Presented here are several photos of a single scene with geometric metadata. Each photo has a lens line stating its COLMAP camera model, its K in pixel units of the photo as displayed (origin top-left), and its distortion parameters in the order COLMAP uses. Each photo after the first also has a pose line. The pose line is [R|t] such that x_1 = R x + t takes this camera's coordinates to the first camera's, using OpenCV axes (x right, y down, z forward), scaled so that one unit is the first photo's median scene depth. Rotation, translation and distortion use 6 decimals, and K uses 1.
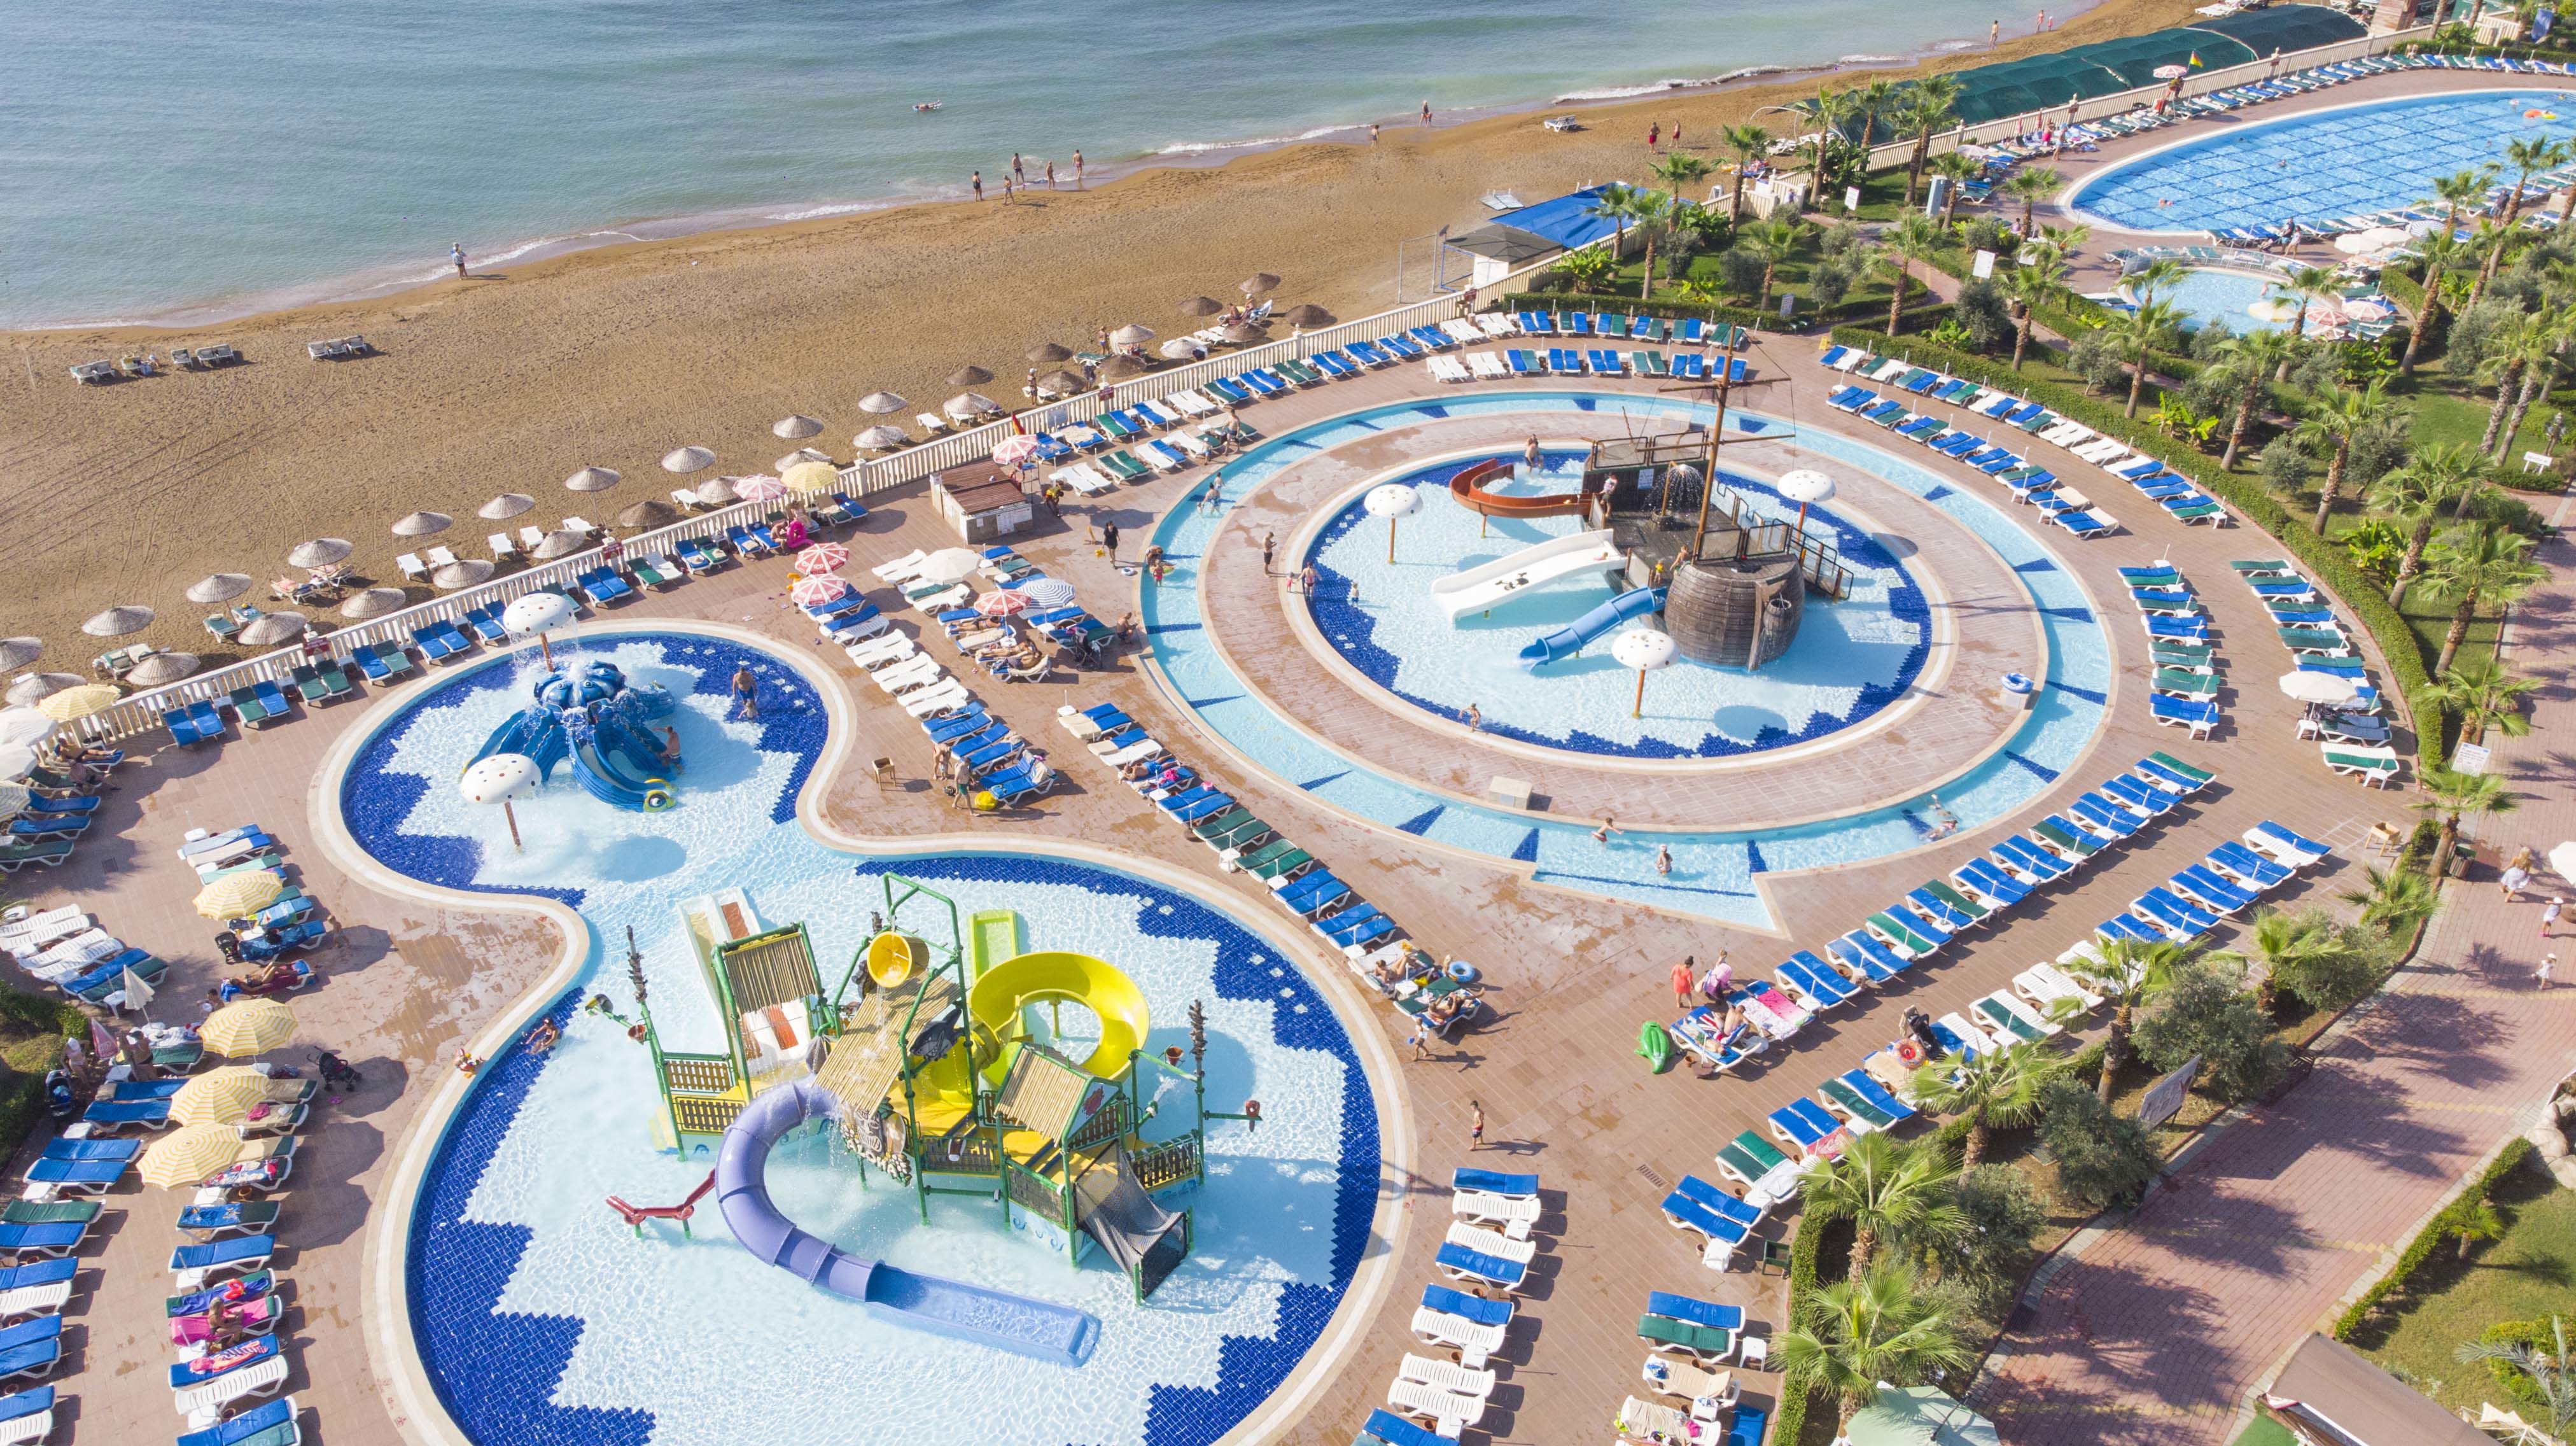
lens RADIAL K [[1774.8, 0, 1288.0], [0, 1774.8, 723.0], [0, 0, 1]] dist [0.055700, -0.082541]
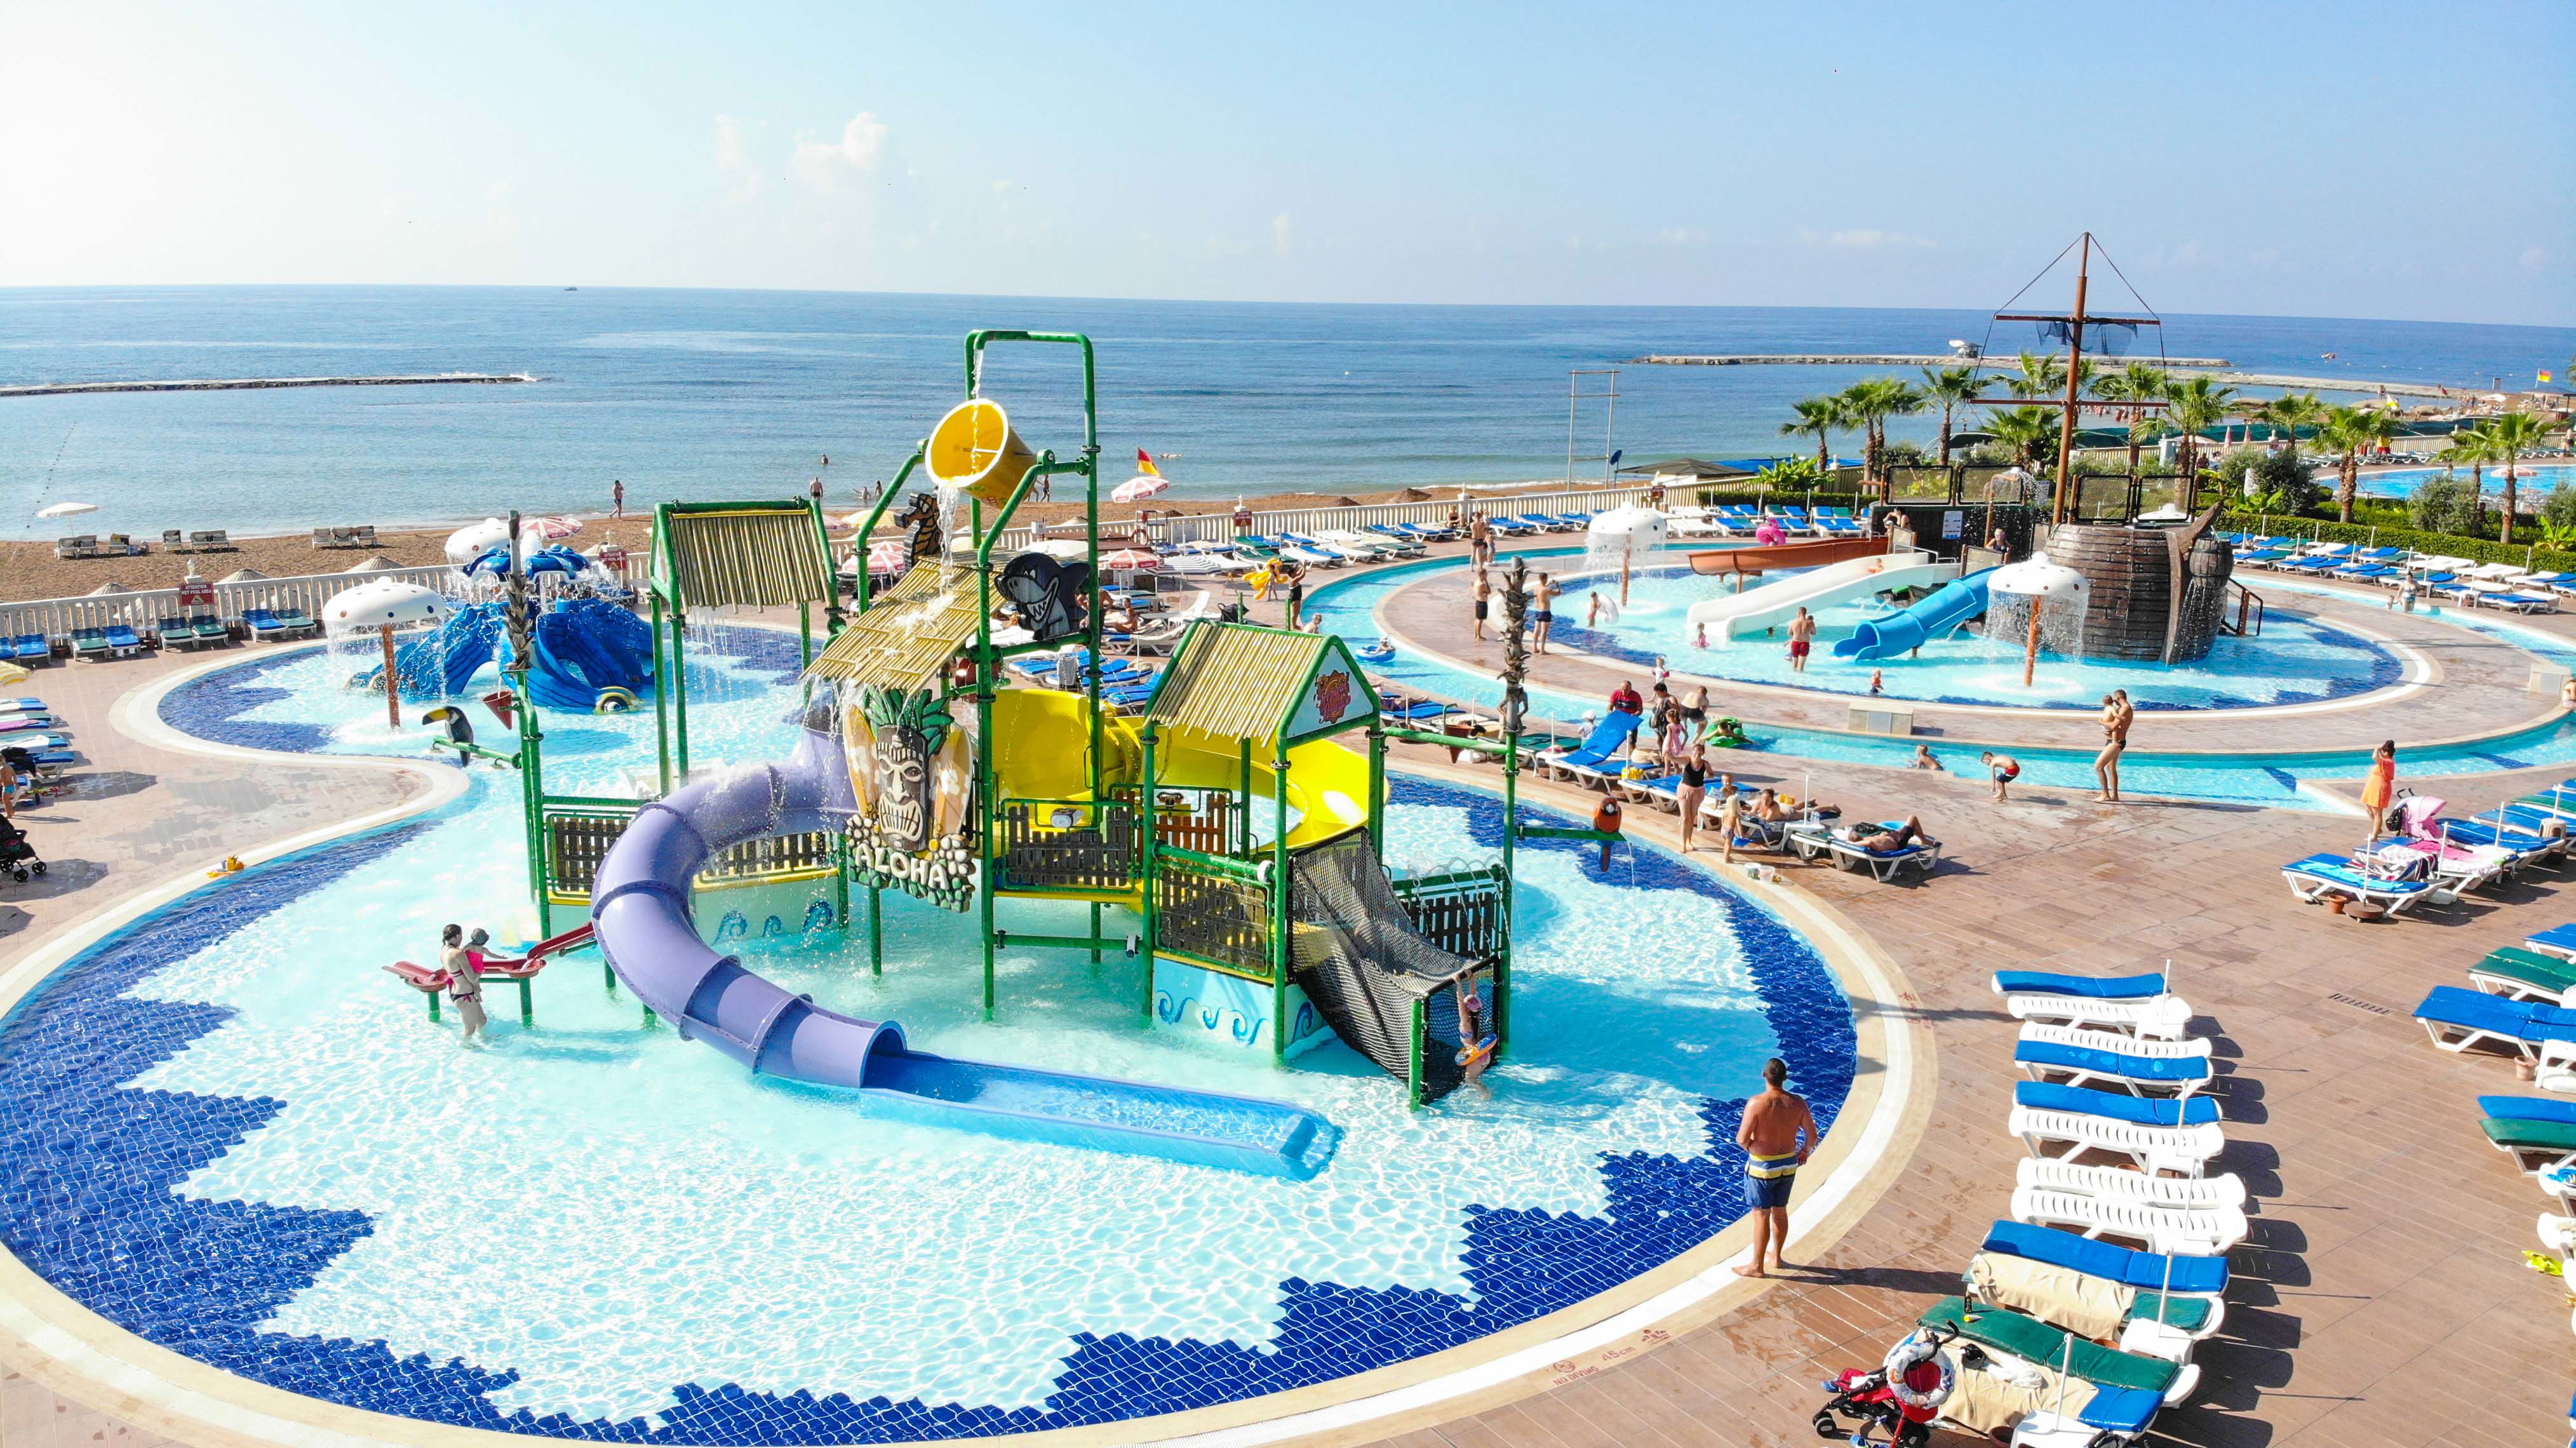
lens RADIAL K [[1774.6, 0, 1288.0], [0, 1774.6, 724.0], [0, 0, 1]] dist [0.055700, -0.082541]
pose [[0.999036, 0.003400, -0.043765, -0.066432], [-0.018761, 0.934422, -0.355674, 0.272148], [0.039686, 0.356152, 0.933585, 0.344471]]
